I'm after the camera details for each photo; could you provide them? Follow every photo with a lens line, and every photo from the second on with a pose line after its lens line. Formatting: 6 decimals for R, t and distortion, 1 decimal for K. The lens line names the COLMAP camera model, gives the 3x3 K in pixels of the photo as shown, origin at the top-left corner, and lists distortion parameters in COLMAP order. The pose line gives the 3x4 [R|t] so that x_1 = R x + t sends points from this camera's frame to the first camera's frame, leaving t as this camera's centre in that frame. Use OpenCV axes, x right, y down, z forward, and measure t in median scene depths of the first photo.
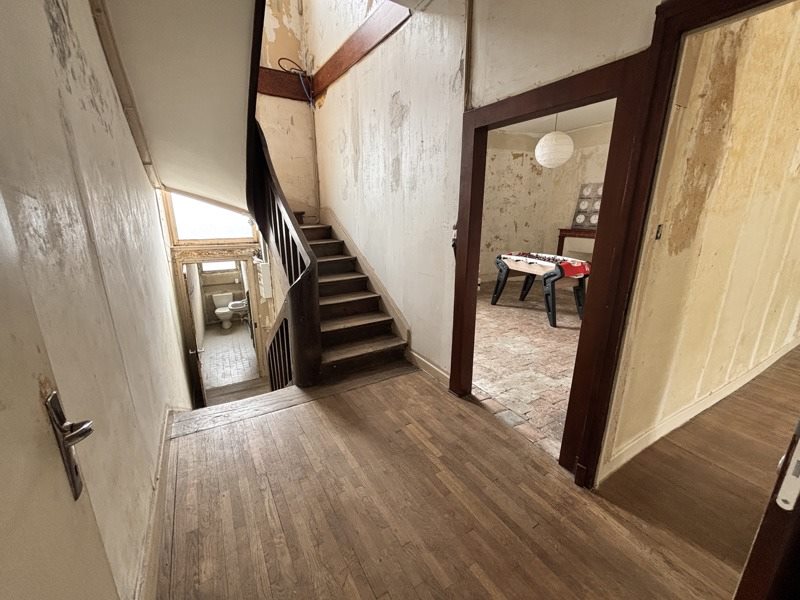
lens RADIAL K [[326.6, 0, 387.8], [0, 326.6, 301.1], [0, 0, 1]] dist [-0.031849, -0.000111]
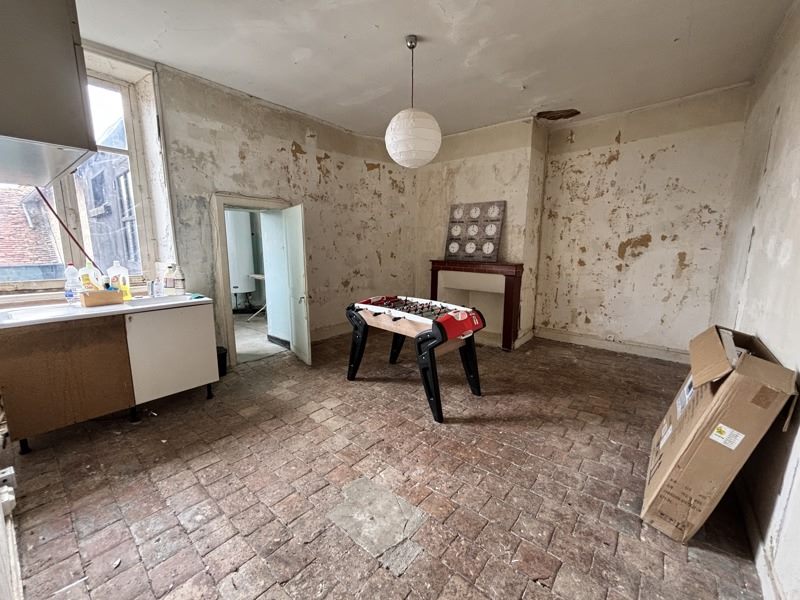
lens RADIAL K [[323.2, 0, 400.0], [0, 323.2, 300.0], [0, 0, 1]] dist [-0.000289, -0.000017]
pose [[0.925131, -0.061190, 0.374685, 0.194023], [0.093244, 0.993318, -0.068011, -0.098370], [-0.368020, 0.097856, 0.924654, 0.374362]]
